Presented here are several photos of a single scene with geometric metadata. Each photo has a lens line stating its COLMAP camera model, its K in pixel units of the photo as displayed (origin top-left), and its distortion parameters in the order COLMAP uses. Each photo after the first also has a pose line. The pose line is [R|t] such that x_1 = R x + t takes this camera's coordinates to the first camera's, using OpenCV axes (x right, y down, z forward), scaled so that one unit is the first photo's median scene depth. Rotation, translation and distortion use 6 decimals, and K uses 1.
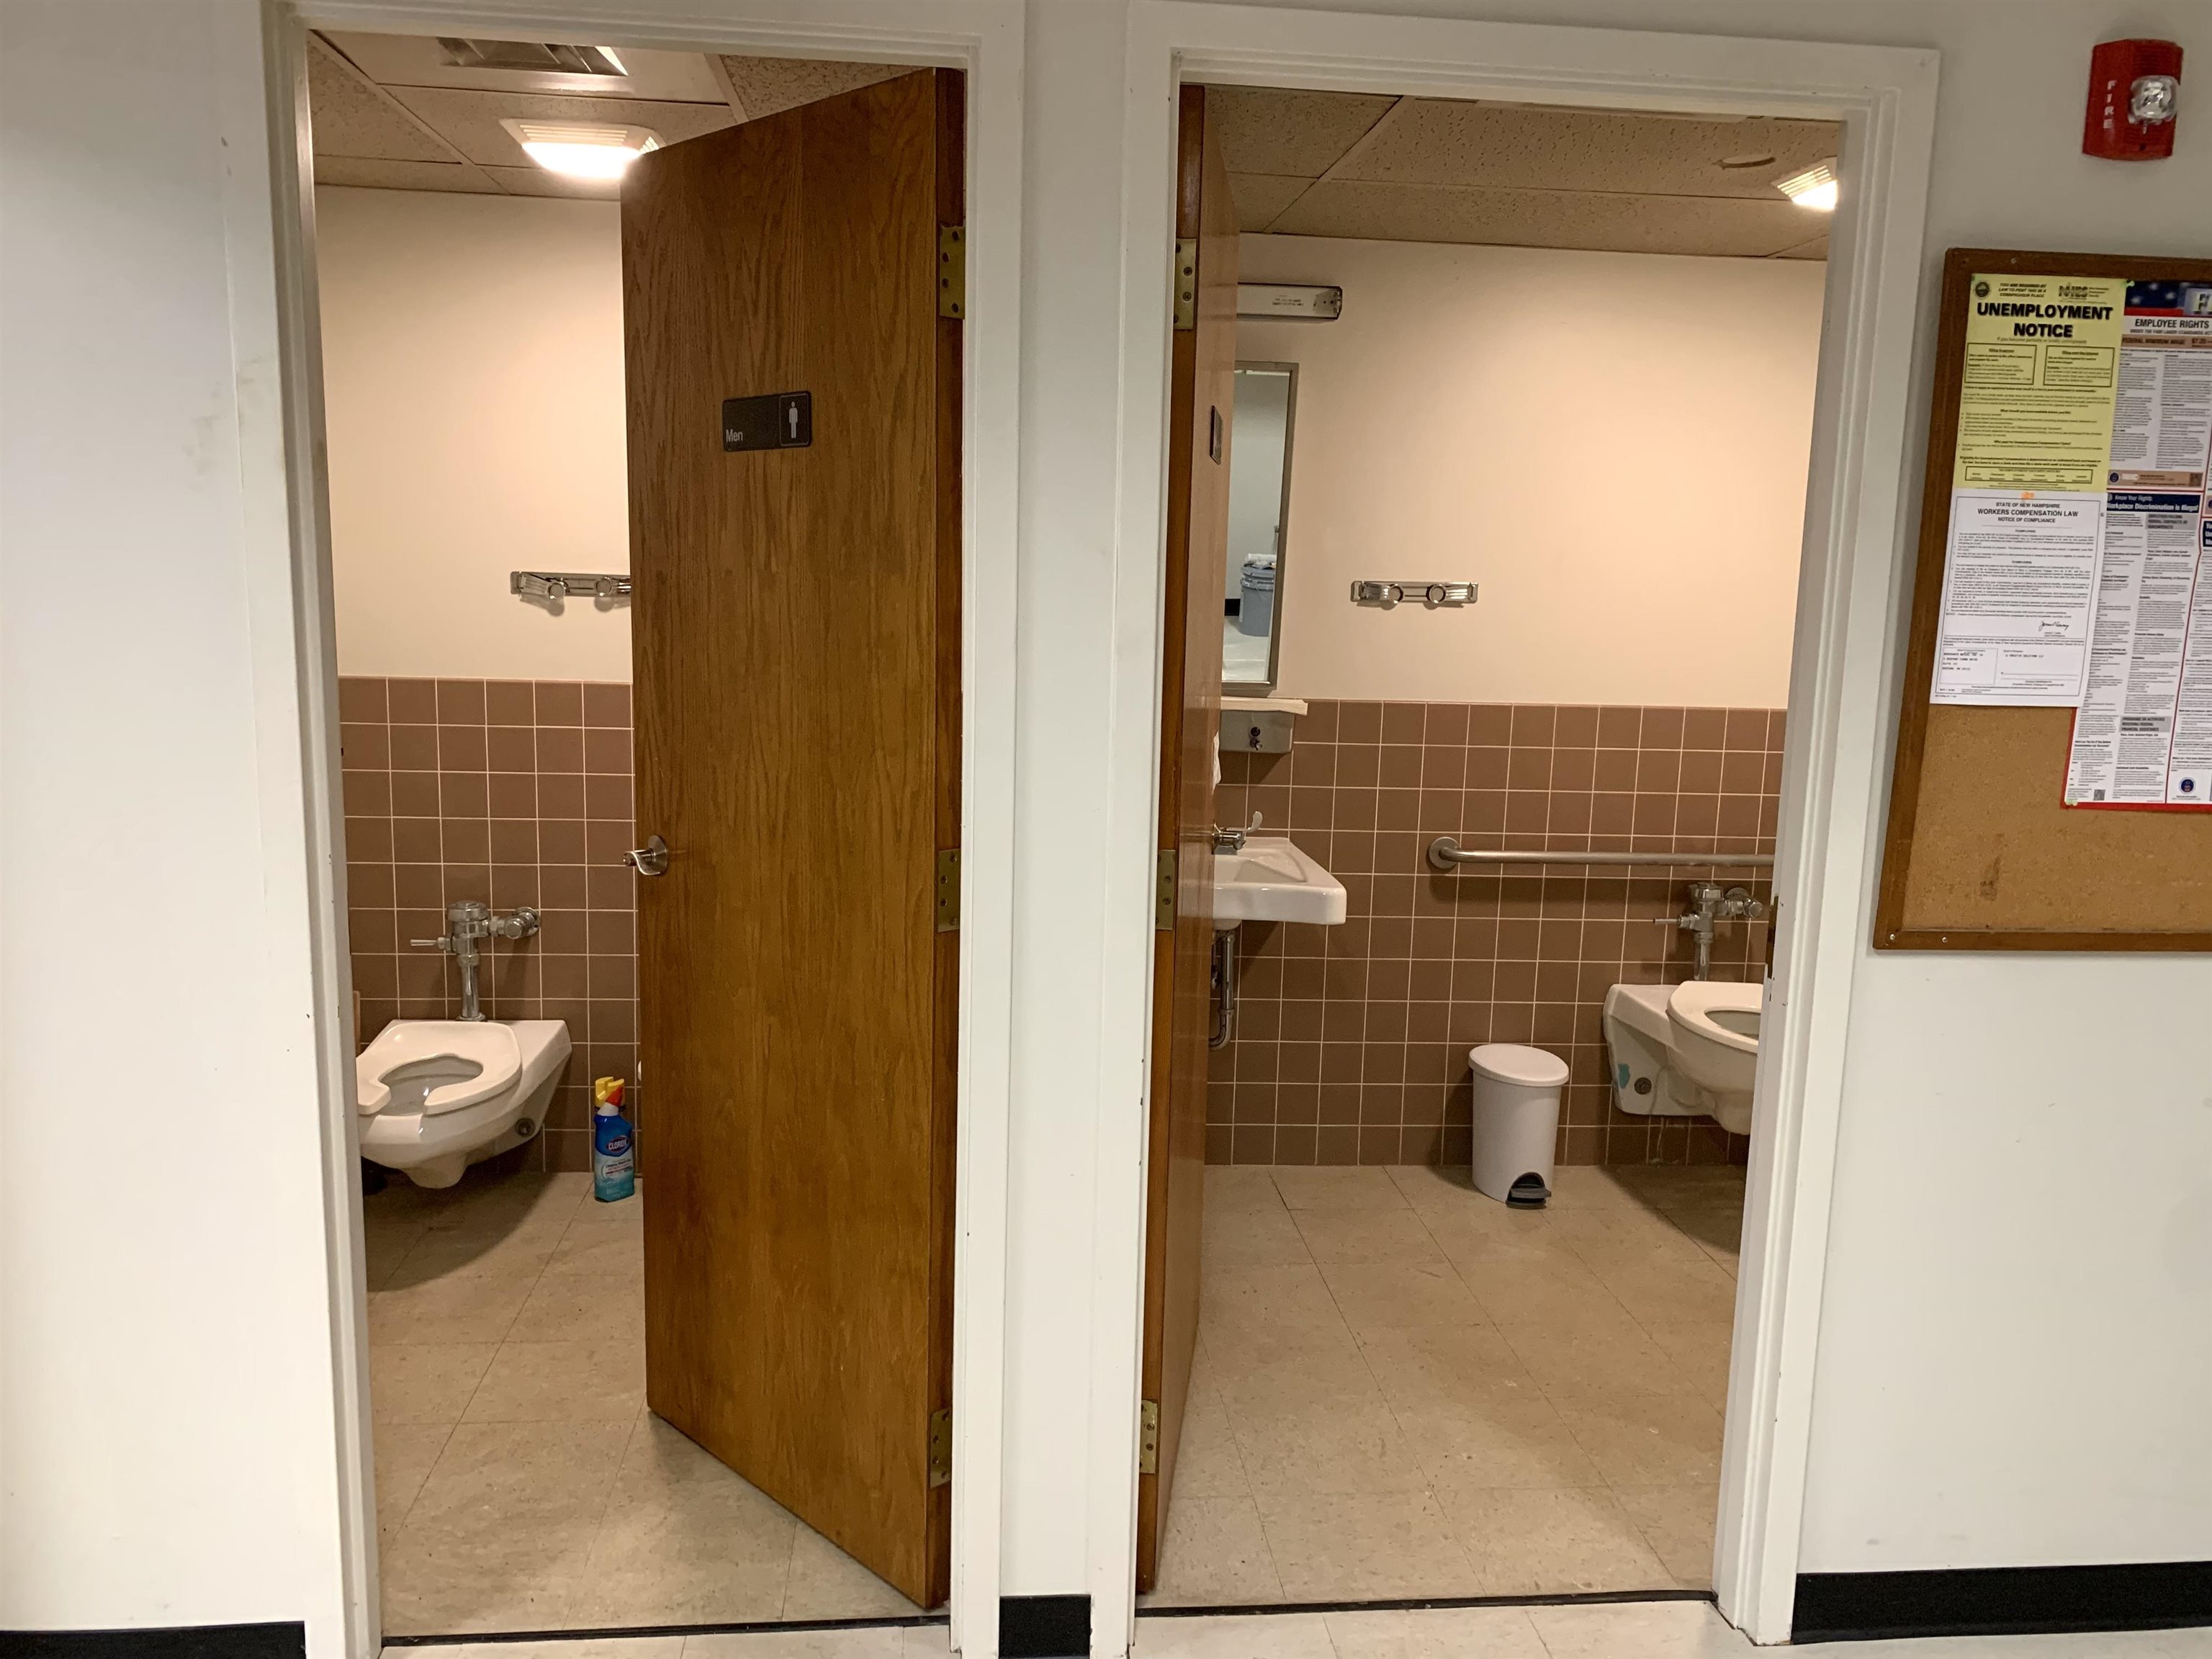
lens RADIAL K [[1685.4, 0, 1114.8], [0, 1685.4, 790.9], [0, 0, 1]] dist [0.008367, -0.004612]
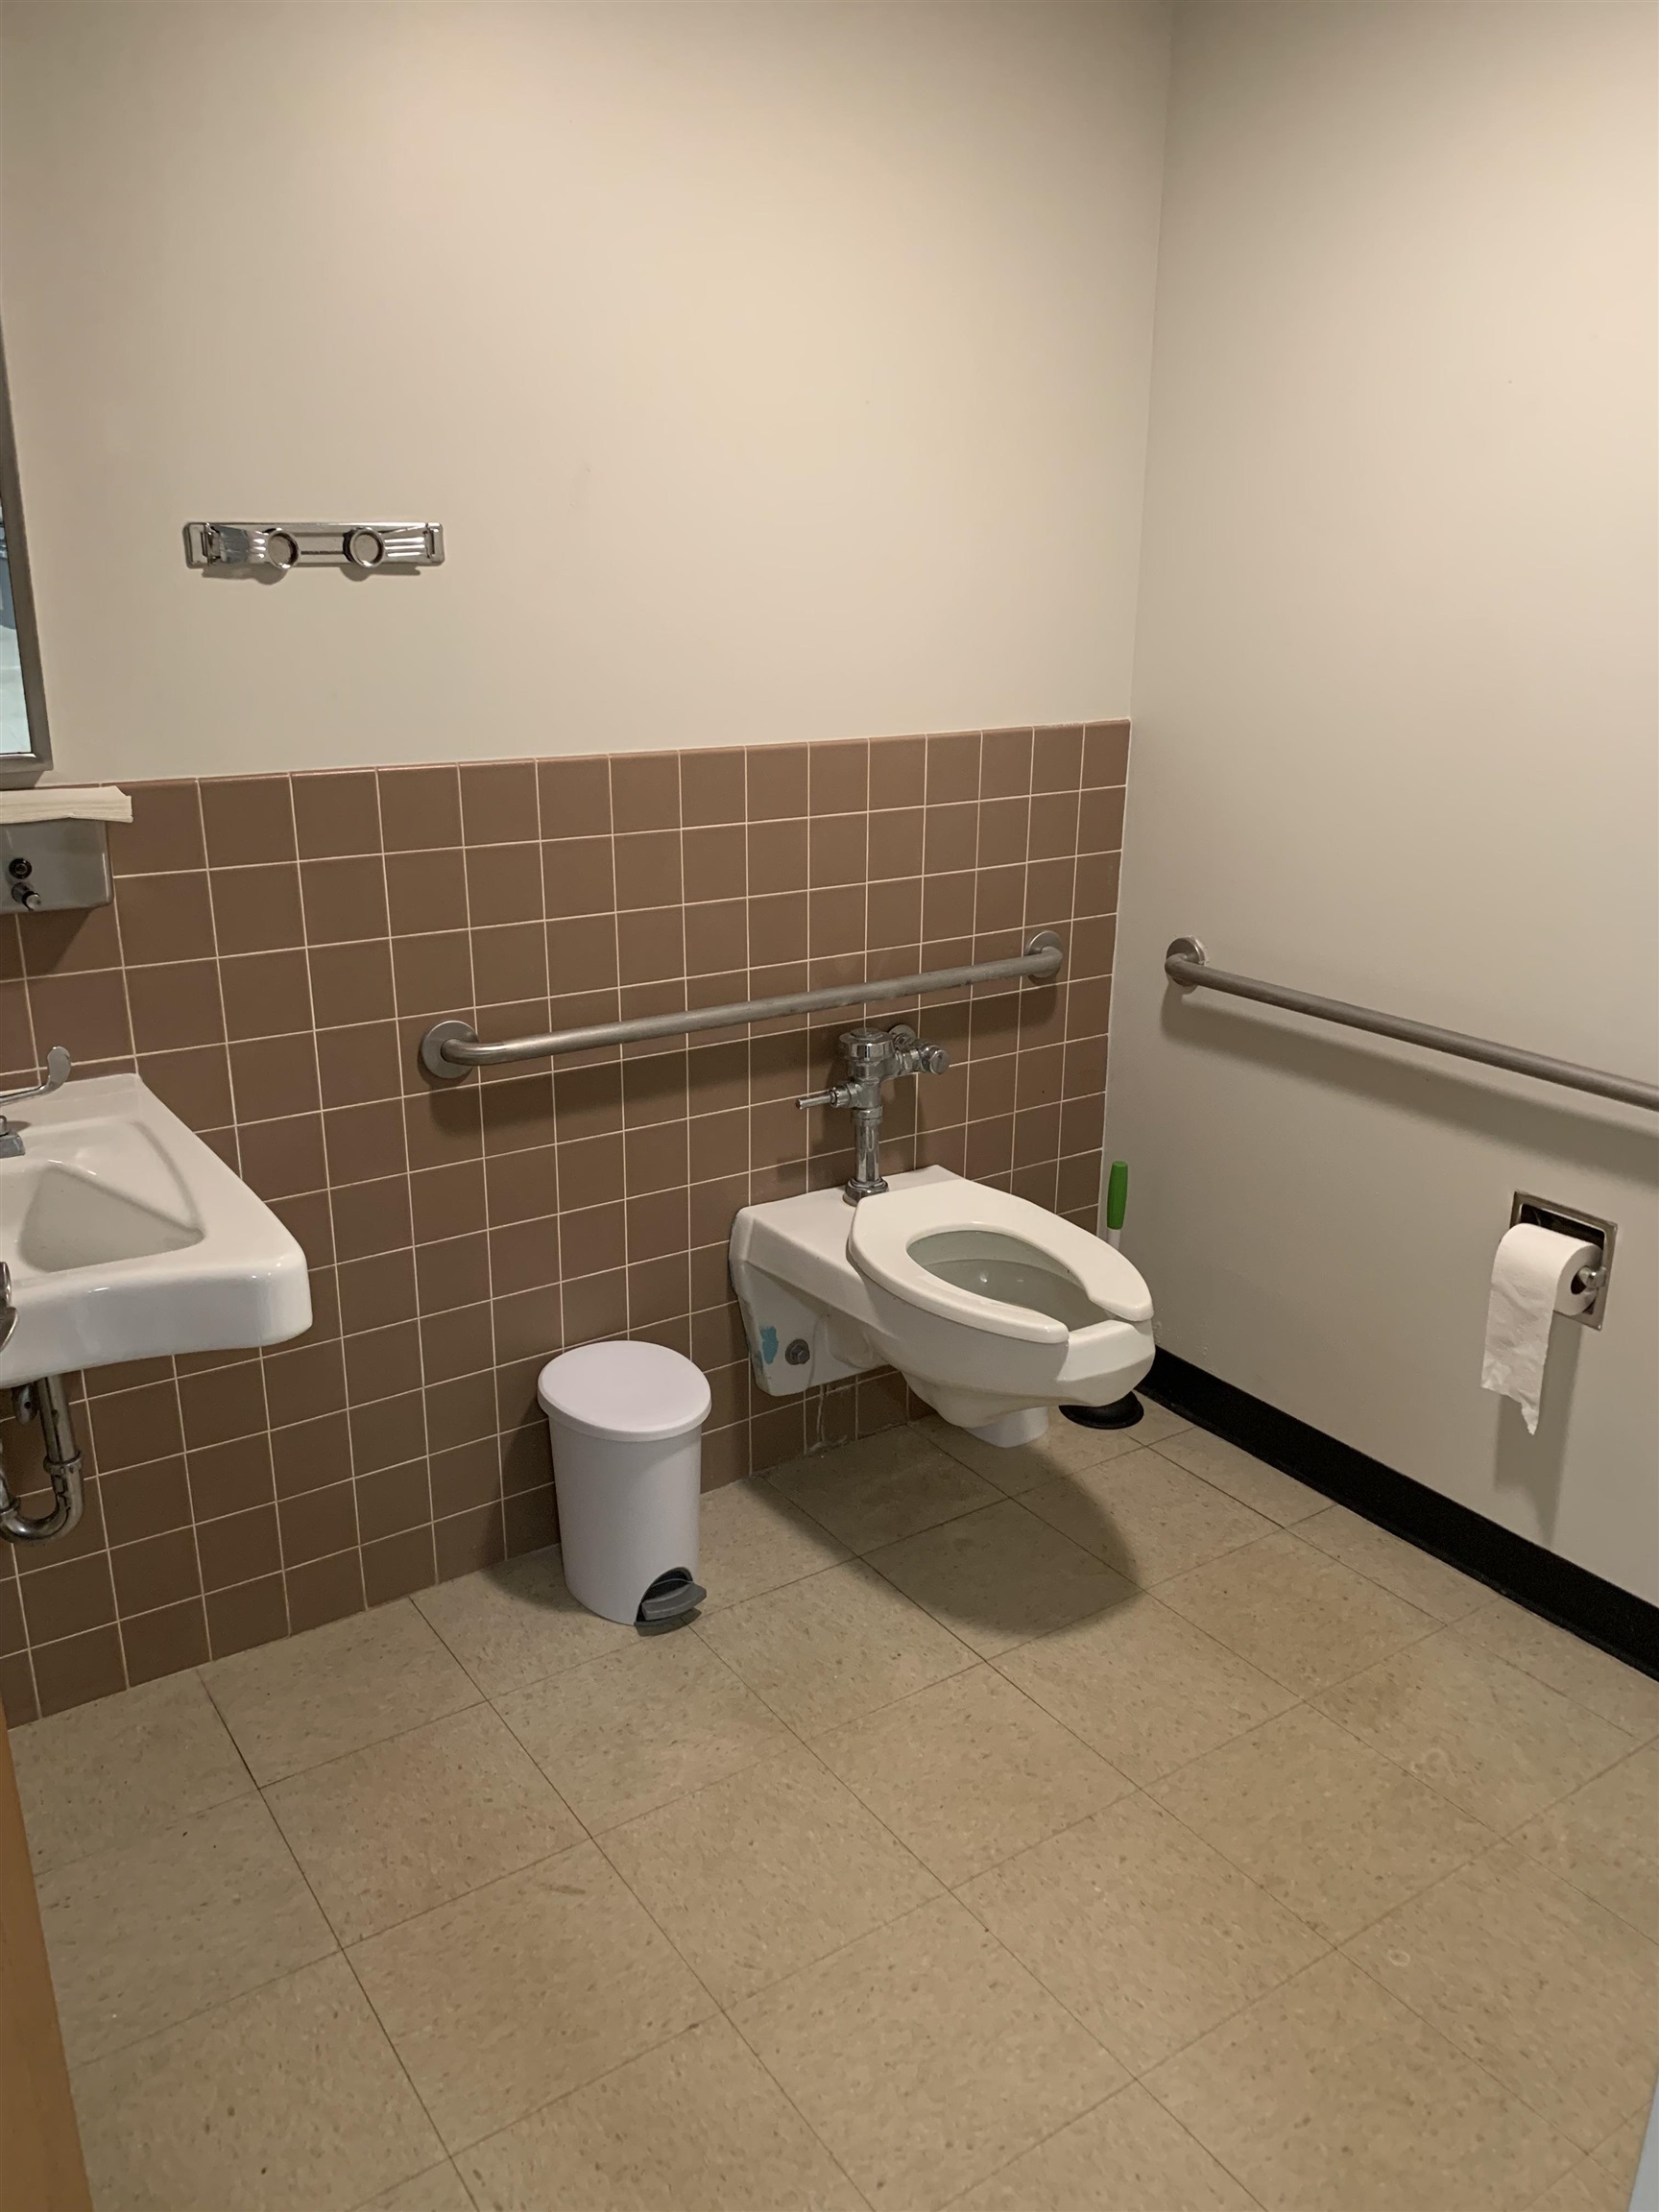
lens RADIAL K [[1665.3, 0, 840.1], [0, 1665.3, 1122.7], [0, 0, 1]] dist [0.141964, -0.307042]
pose [[0.872505, -0.175516, 0.455992, 0.053930], [0.078734, 0.971562, 0.223312, -0.051435], [-0.482219, -0.158938, 0.861512, 0.466465]]
